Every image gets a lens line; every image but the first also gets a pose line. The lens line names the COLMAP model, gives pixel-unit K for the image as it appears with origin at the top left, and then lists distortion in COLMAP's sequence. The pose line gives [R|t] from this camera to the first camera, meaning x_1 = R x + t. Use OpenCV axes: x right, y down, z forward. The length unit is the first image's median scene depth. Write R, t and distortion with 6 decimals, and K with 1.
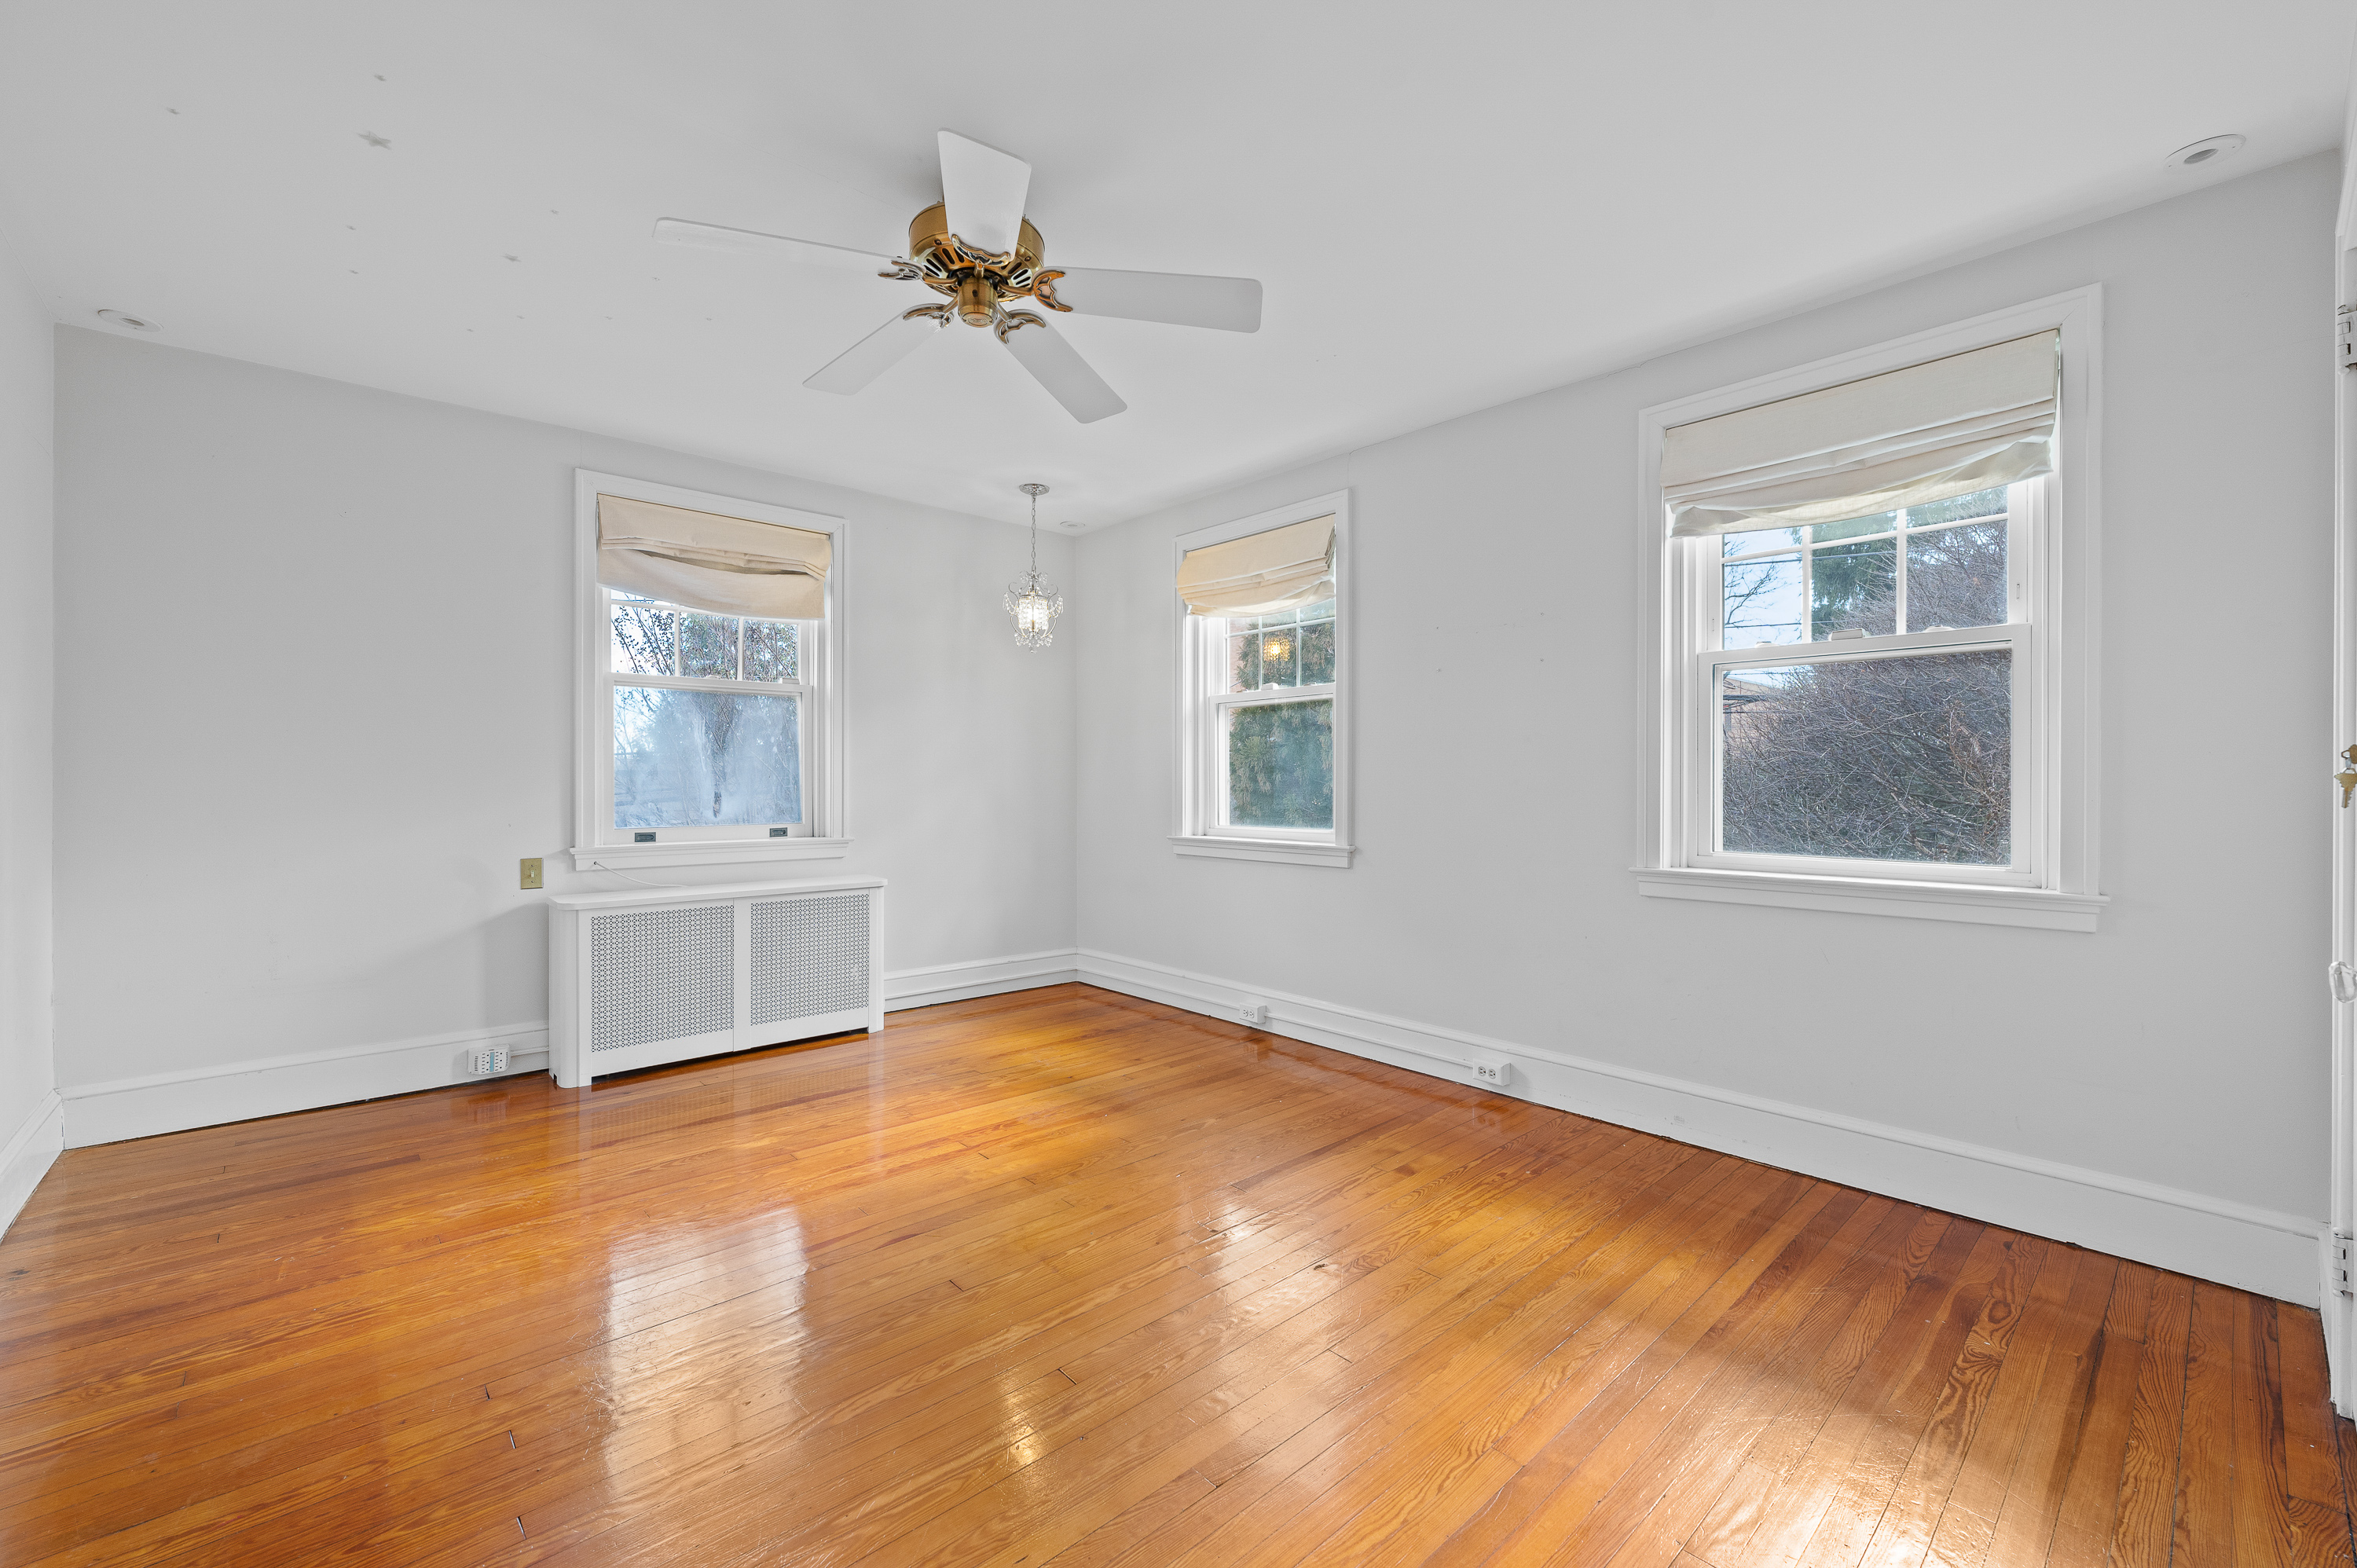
lens RADIAL K [[950.6, 0, 1190.8], [0, 950.6, 788.2], [0, 0, 1]] dist [0.001805, -0.000027]
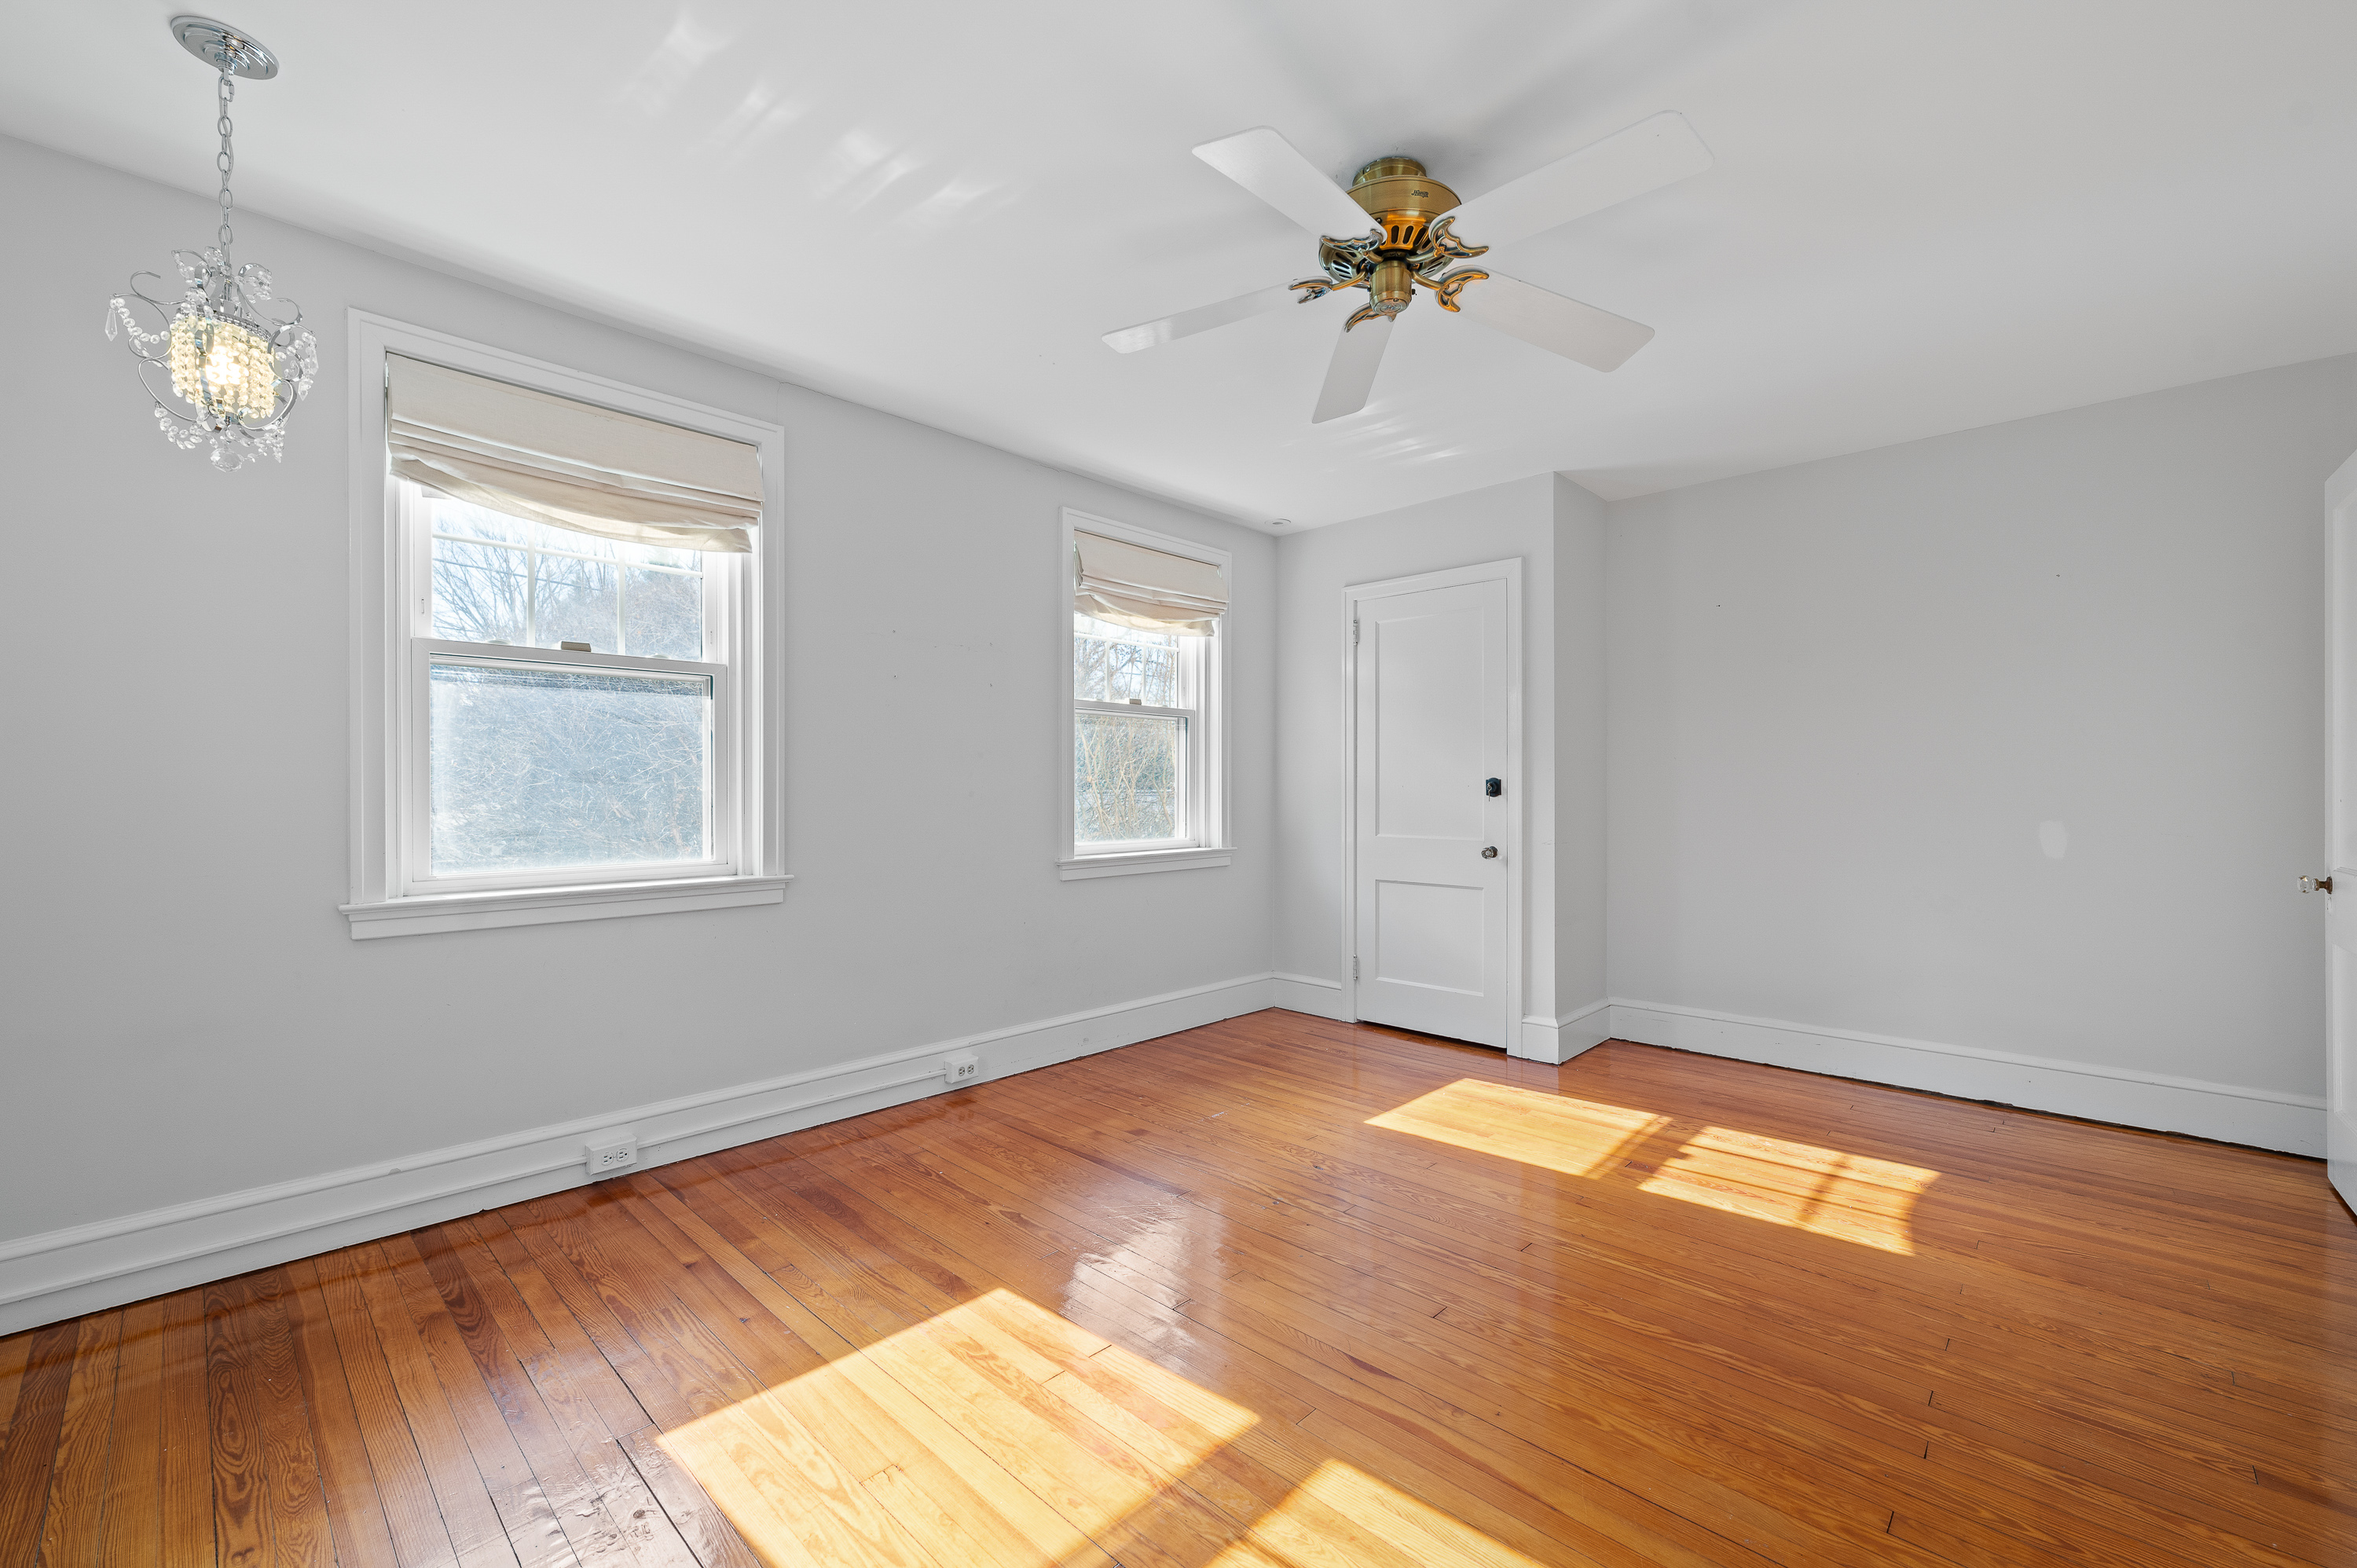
lens RADIAL K [[950.6, 0, 1191.9], [0, 950.6, 784.1], [0, 0, 1]] dist [0.001805, -0.000027]
pose [[-0.062573, 0.004990, 0.998028, -0.786461], [0.006564, 0.999968, -0.004588, -0.010210], [-0.998019, 0.006264, -0.062603, 0.854397]]
